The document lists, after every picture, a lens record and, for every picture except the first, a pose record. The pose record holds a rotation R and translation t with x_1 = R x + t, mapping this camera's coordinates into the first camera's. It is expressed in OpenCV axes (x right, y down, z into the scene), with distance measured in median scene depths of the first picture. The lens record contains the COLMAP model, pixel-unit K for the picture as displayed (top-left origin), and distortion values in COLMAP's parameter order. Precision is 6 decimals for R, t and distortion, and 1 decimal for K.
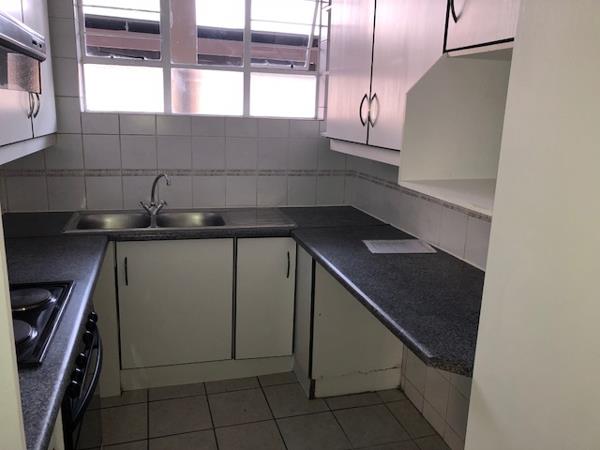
lens RADIAL K [[495.7, 0, 300.0], [0, 495.7, 225.0], [0, 0, 1]] dist [0.072062, -0.129940]
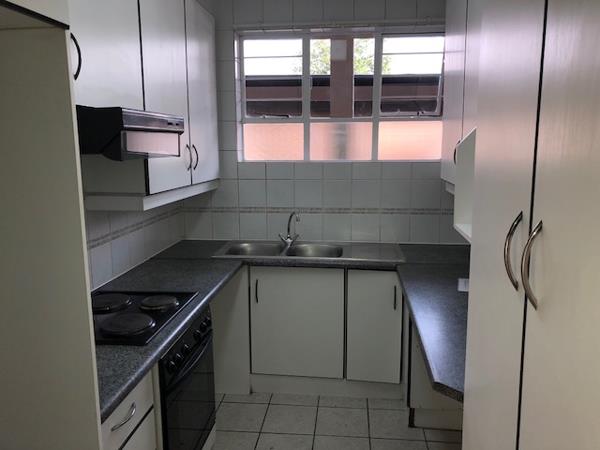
lens RADIAL K [[495.7, 0, 300.0], [0, 495.7, 225.0], [0, 0, 1]] dist [0.072062, -0.129940]
pose [[0.924465, 0.024873, -0.380455, 0.189616], [-0.049974, 0.997166, -0.056238, -0.004876], [0.377978, 0.071003, 0.923088, -0.087444]]
